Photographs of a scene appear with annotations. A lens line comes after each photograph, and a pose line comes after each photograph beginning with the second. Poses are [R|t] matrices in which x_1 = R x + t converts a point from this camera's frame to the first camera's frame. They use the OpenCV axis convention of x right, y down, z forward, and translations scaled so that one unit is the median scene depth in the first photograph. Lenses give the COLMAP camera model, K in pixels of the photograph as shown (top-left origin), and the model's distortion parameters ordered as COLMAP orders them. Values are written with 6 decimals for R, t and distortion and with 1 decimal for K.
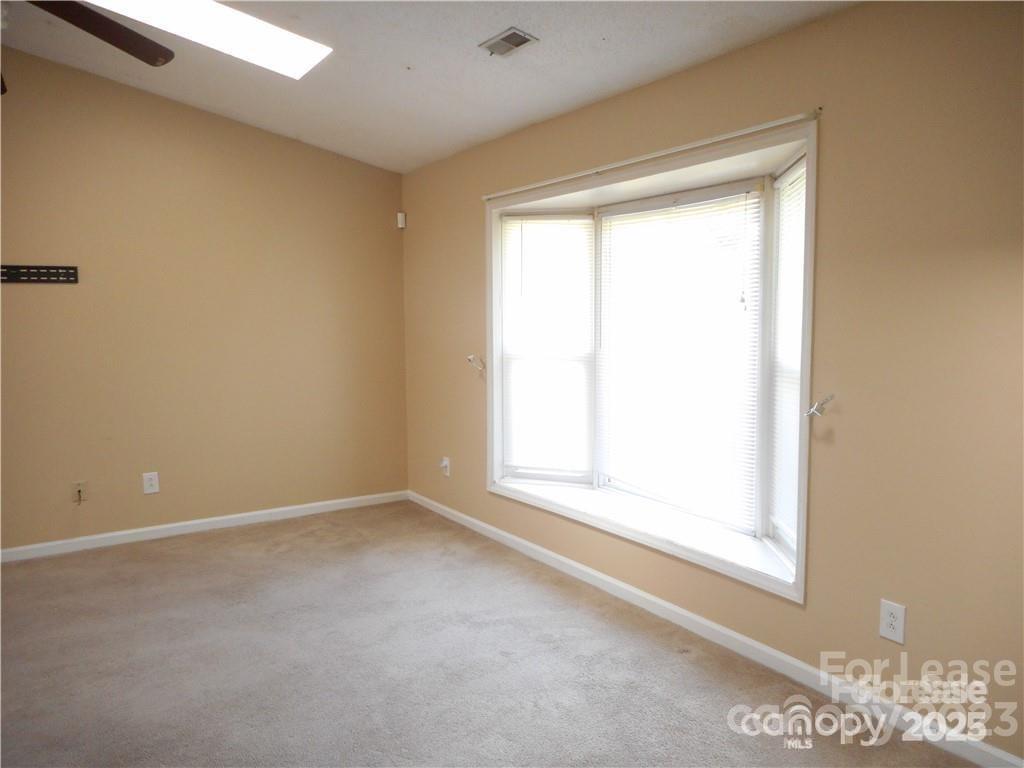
lens RADIAL K [[752.7, 0, 512.0], [0, 752.7, 384.0], [0, 0, 1]] dist [-0.003769, -0.004417]
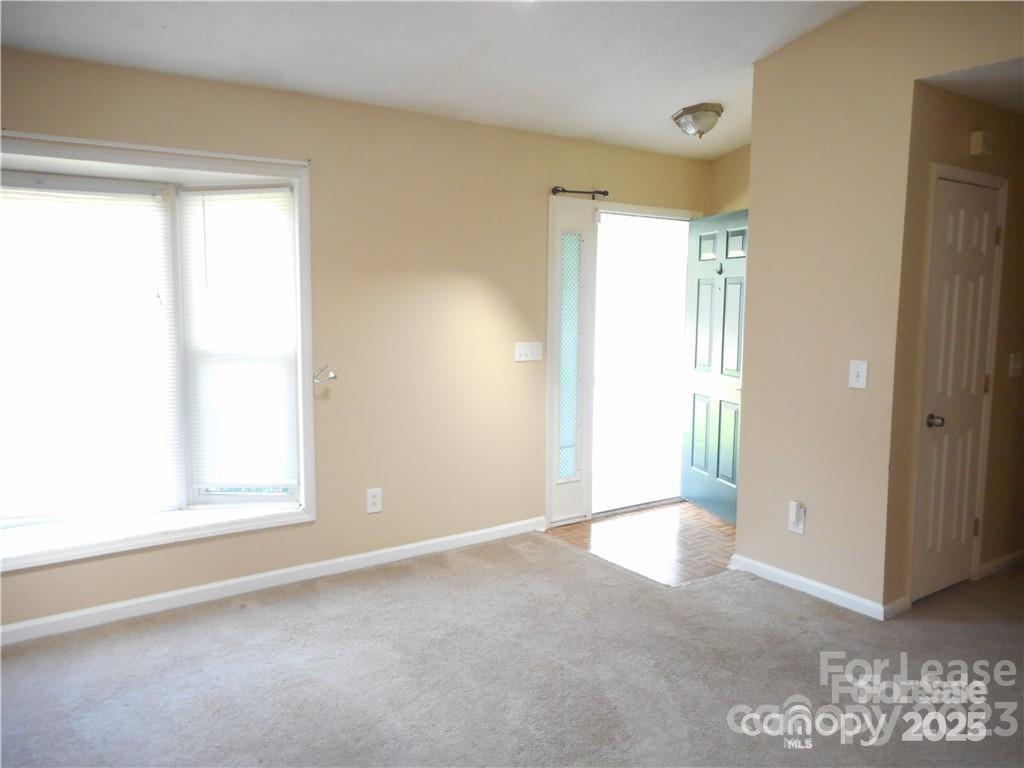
lens RADIAL K [[752.7, 0, 512.0], [0, 752.7, 384.0], [0, 0, 1]] dist [-0.003769, -0.004417]
pose [[-0.051528, -0.082953, 0.995220, -0.887454], [0.100836, 0.991019, 0.087823, -0.033062], [-0.993568, 0.104880, -0.042701, 0.617402]]
